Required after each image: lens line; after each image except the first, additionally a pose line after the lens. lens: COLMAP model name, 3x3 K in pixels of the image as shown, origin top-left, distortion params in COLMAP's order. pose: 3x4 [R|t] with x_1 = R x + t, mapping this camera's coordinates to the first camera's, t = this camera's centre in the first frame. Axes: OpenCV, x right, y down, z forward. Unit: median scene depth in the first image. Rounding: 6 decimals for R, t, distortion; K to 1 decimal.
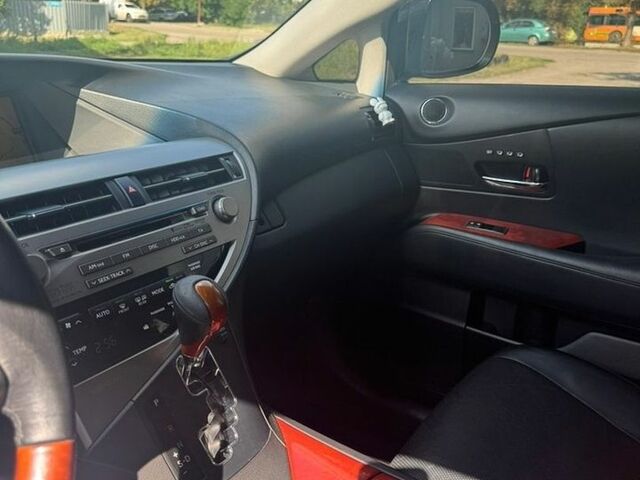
lens RADIAL K [[542.7, 0, 320.0], [0, 542.7, 240.0], [0, 0, 1]] dist [0.088548, -0.289338]
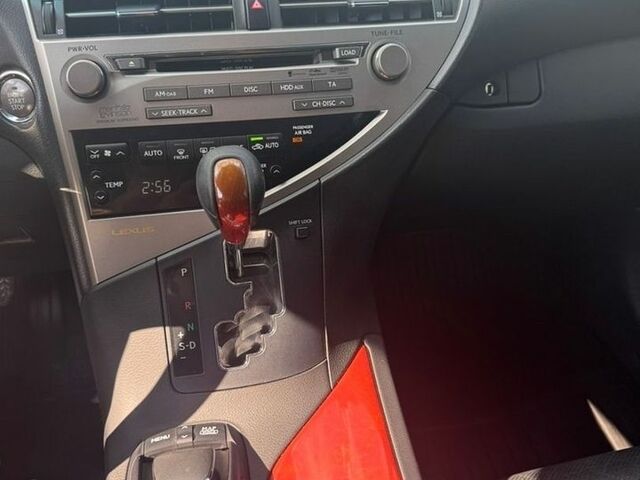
lens RADIAL K [[542.7, 0, 320.0], [0, 542.7, 240.0], [0, 0, 1]] dist [0.088548, -0.289338]
pose [[0.708369, 0.445596, -0.547409, 0.246402], [-0.240981, 0.881618, 0.405806, -0.121234], [0.663431, -0.155546, 0.731891, 0.425959]]
